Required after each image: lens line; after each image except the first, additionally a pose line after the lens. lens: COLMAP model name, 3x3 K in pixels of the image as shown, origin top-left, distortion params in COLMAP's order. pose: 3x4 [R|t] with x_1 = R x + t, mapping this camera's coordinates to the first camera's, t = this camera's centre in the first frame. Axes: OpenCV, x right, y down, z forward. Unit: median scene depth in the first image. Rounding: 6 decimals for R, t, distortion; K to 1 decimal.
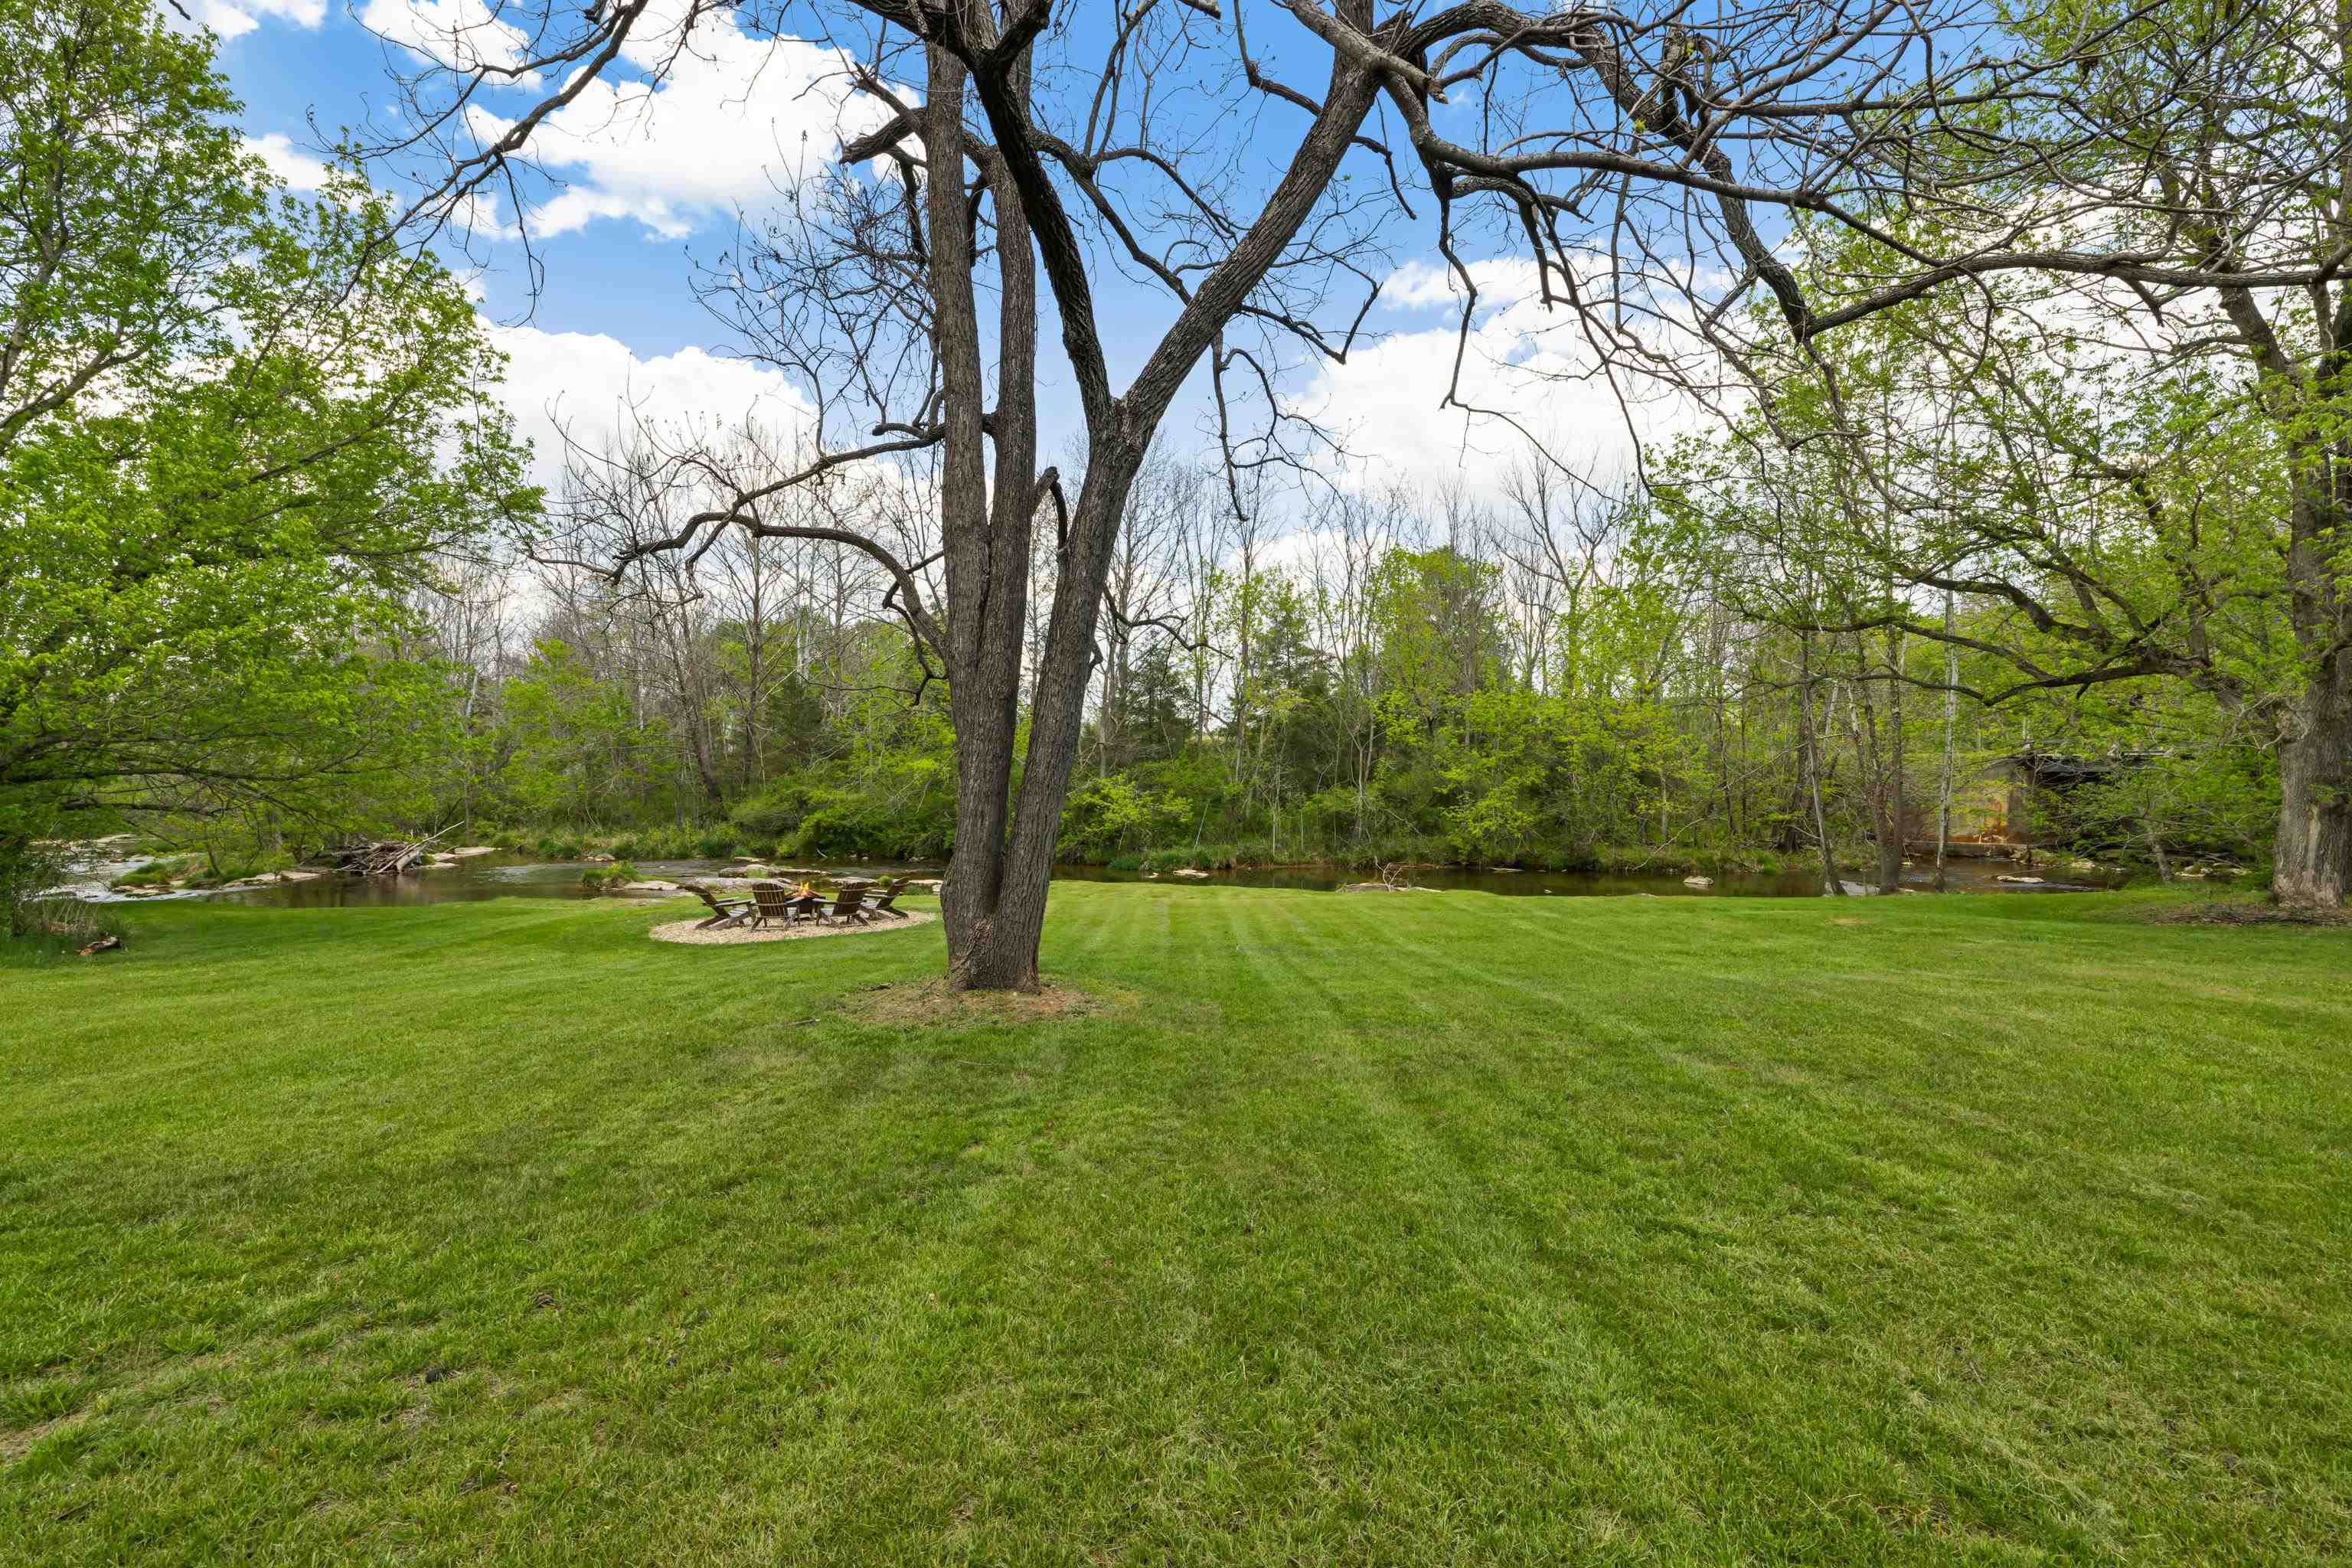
lens RADIAL K [[1004.3, 0, 1169.8], [0, 1004.3, 776.9], [0, 0, 1]] dist [-0.000047, -0.000099]
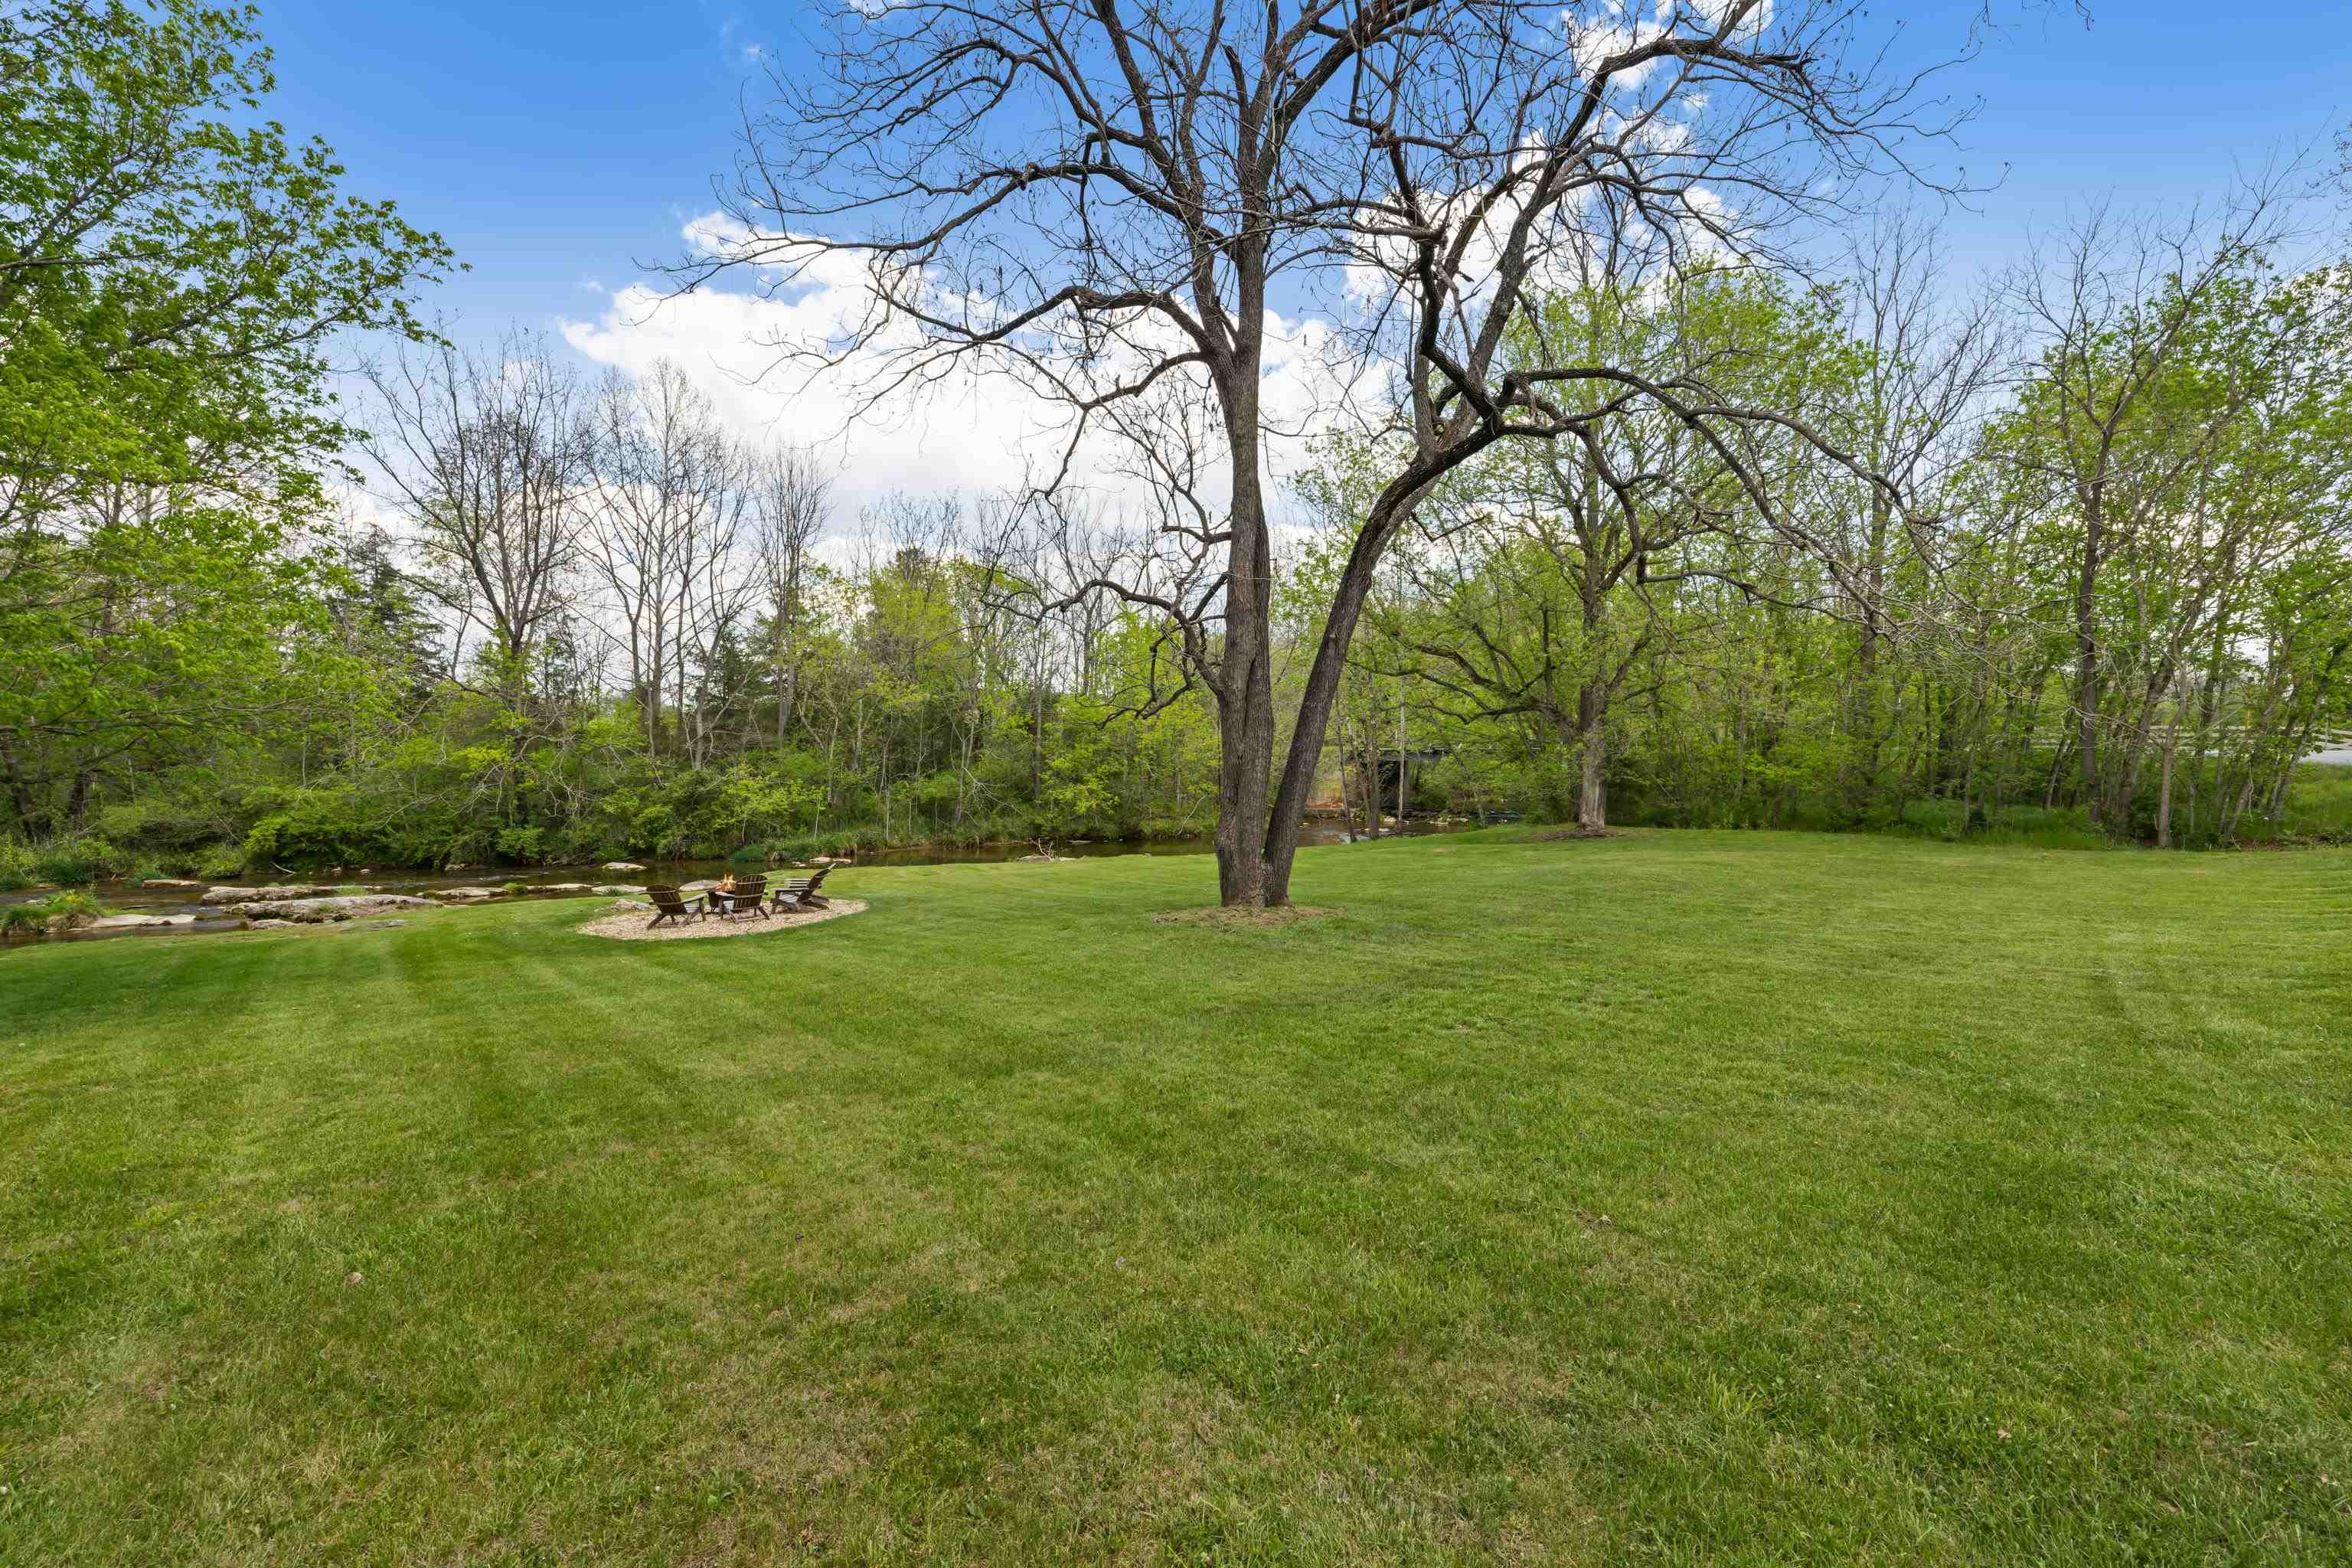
lens RADIAL K [[1004.3, 0, 1169.8], [0, 1004.3, 776.9], [0, 0, 1]] dist [-0.000047, -0.000099]
pose [[0.796504, -0.012459, 0.604505, -0.333300], [0.004159, 0.999877, 0.015128, -0.004700], [-0.604619, -0.009535, 0.796457, -0.043466]]
